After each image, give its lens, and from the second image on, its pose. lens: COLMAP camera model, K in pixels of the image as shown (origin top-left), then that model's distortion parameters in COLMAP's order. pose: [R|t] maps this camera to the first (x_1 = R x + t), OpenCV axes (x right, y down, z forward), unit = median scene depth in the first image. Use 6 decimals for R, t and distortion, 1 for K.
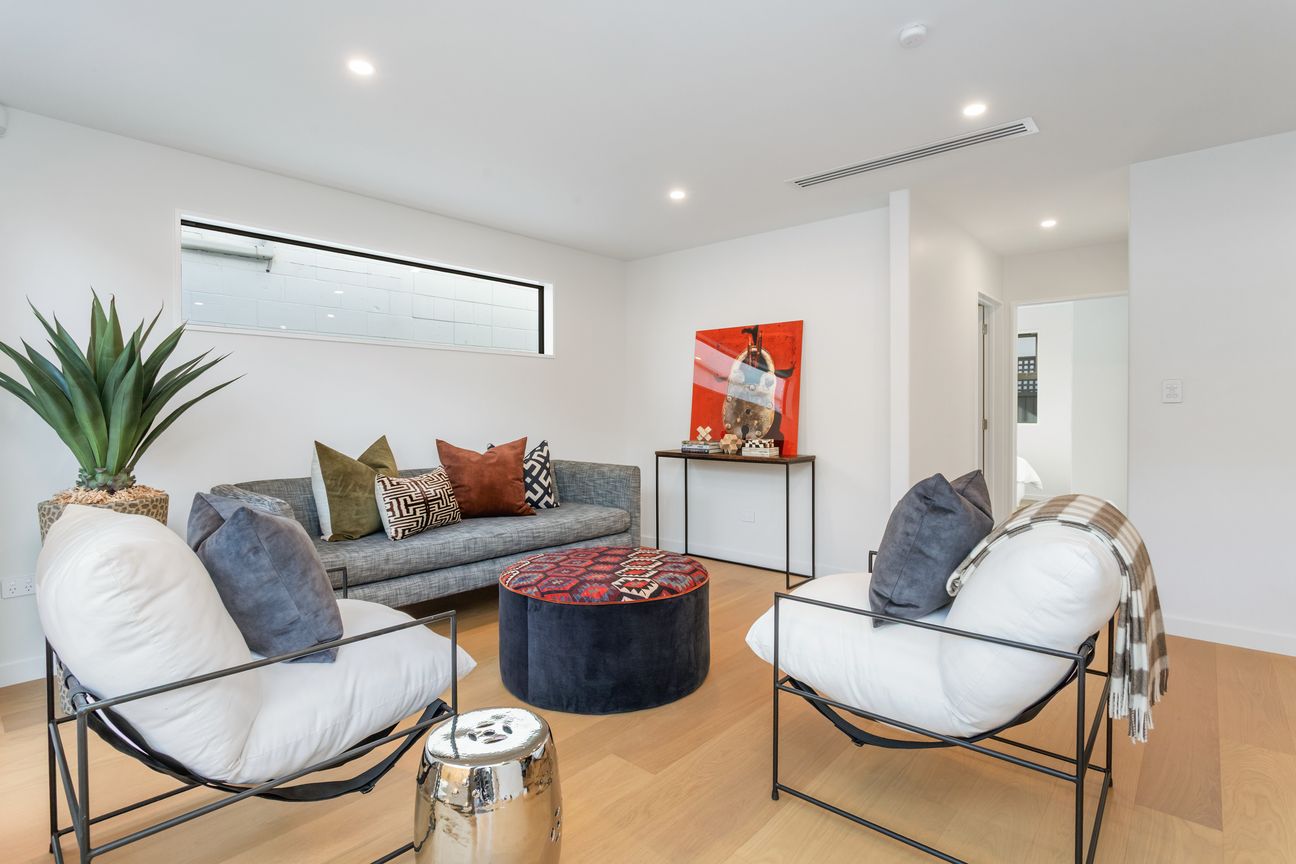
lens RADIAL K [[642.2, 0, 648.0], [0, 642.2, 432.0], [0, 0, 1]] dist [-0.001649, 0.000037]
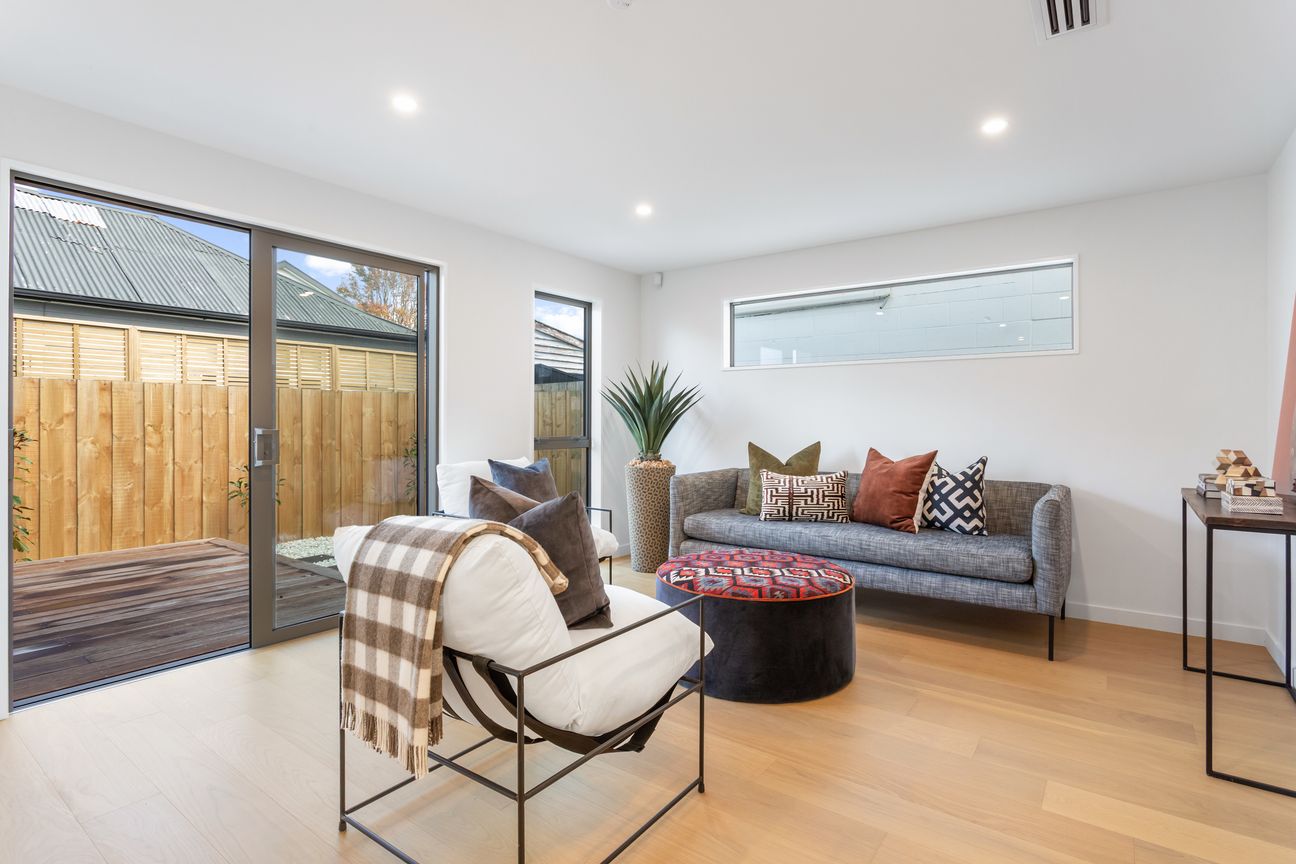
lens RADIAL K [[642.2, 0, 648.0], [0, 642.2, 432.0], [0, 0, 1]] dist [-0.001649, 0.000037]
pose [[0.104625, 0.025121, -0.994194, 0.683017], [-0.034184, 0.999181, 0.021650, -0.024223], [0.993924, 0.031720, 0.105398, 0.492171]]
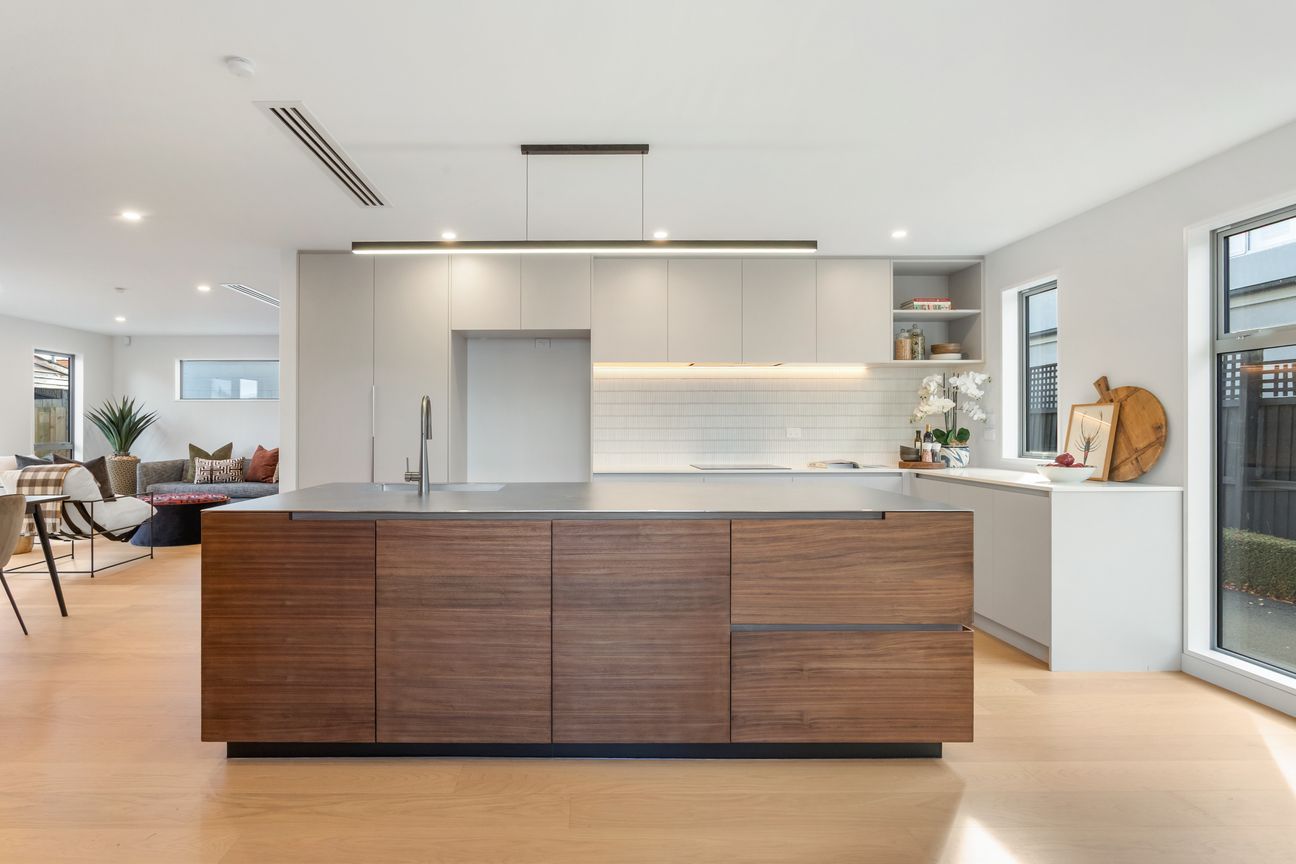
lens RADIAL K [[665.3, 0, 584.5], [0, 665.3, 425.3], [0, 0, 1]] dist [-0.001592, -0.000100]
pose [[0.672702, 0.004350, -0.739901, 1.967680], [-0.027755, 0.999427, -0.019359, -0.039488], [0.739393, 0.033559, 0.672438, 0.296990]]
